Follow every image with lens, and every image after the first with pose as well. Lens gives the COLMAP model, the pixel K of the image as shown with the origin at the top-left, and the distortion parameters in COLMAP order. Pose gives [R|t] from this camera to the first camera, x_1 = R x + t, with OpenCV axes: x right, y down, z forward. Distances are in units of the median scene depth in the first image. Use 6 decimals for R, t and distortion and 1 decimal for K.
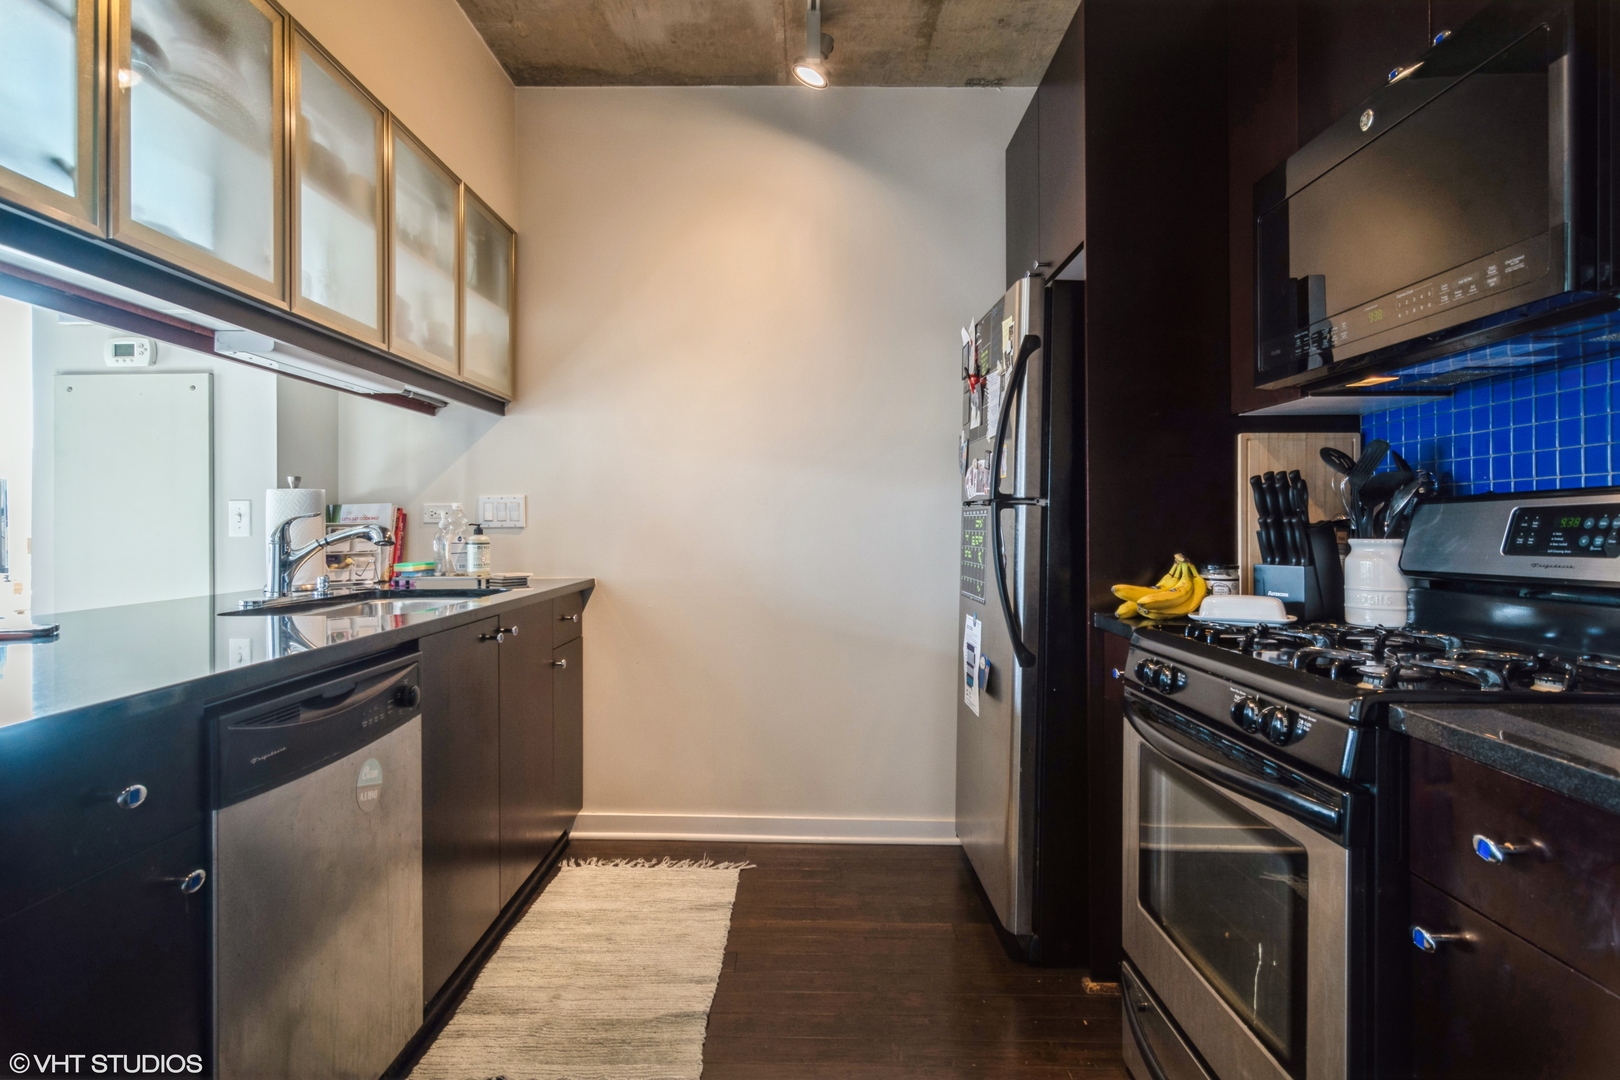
lens RADIAL K [[874.6, 0, 804.8], [0, 874.6, 520.1], [0, 0, 1]] dist [0.000942, 0.000689]
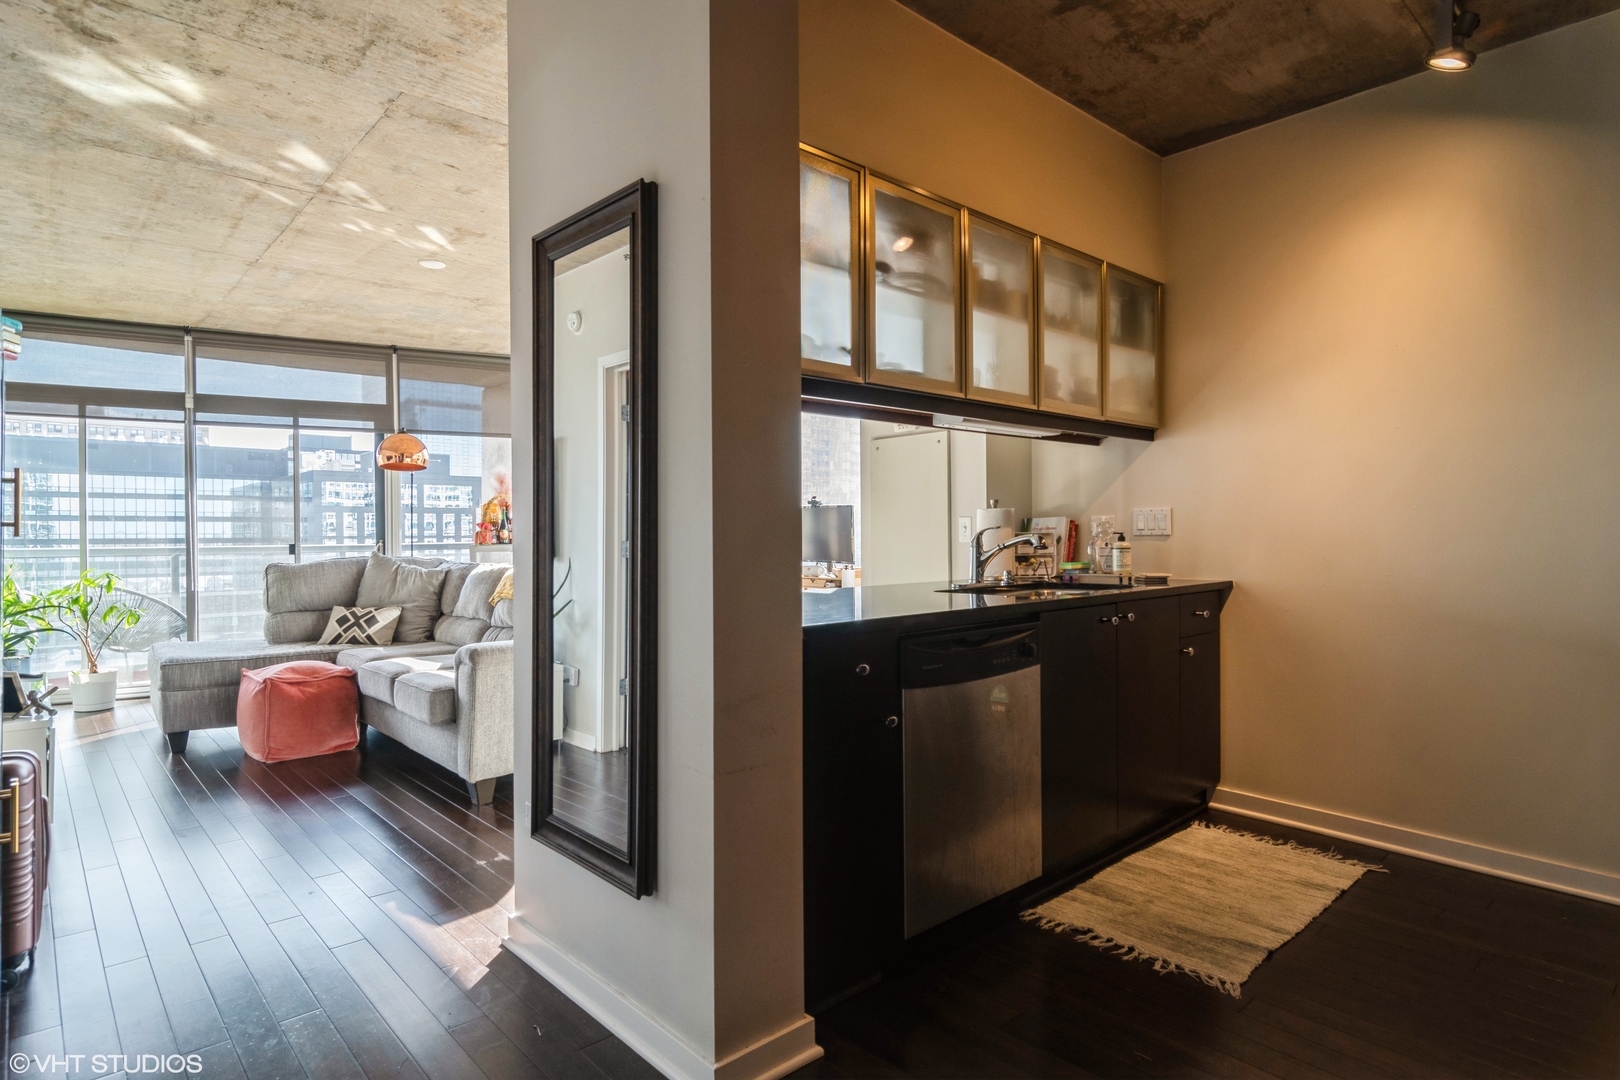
lens RADIAL K [[869.7, 0, 802.4], [0, 869.7, 535.5], [0, 0, 1]] dist [-0.000045, 0.002249]
pose [[0.679313, -0.002002, -0.733846, 0.239316], [0.010378, 0.999922, 0.006878, -0.005062], [0.733776, -0.012288, 0.679281, -0.183150]]
